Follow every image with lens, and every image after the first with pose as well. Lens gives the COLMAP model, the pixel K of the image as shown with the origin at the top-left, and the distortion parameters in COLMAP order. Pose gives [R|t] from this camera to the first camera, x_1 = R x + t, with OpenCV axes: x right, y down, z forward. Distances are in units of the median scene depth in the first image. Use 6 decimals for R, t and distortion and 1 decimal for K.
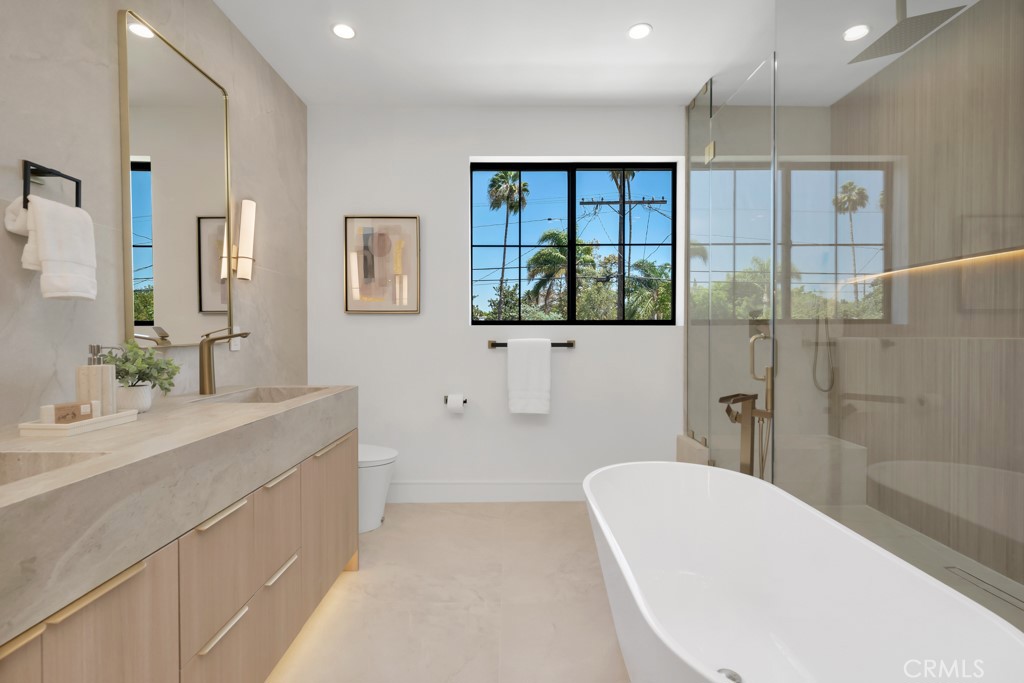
lens RADIAL K [[456.6, 0, 511.4], [0, 456.6, 342.9], [0, 0, 1]] dist [0.000152, 0.000026]
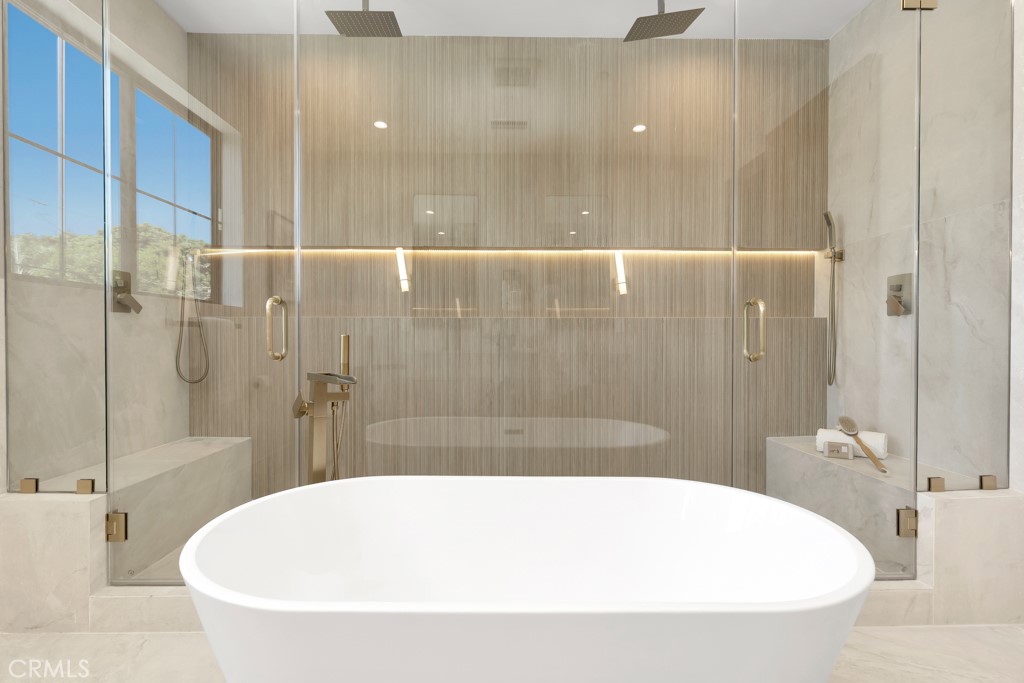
lens RADIAL K [[474.6, 0, 512.0], [0, 474.6, 341.5], [0, 0, 1]] dist [0.002520, 0.000384]
pose [[-0.004629, -0.003952, 0.999981, -0.155922], [0.012569, 0.999913, 0.004009, 0.036736], [-0.999910, 0.012588, -0.004579, 0.431504]]
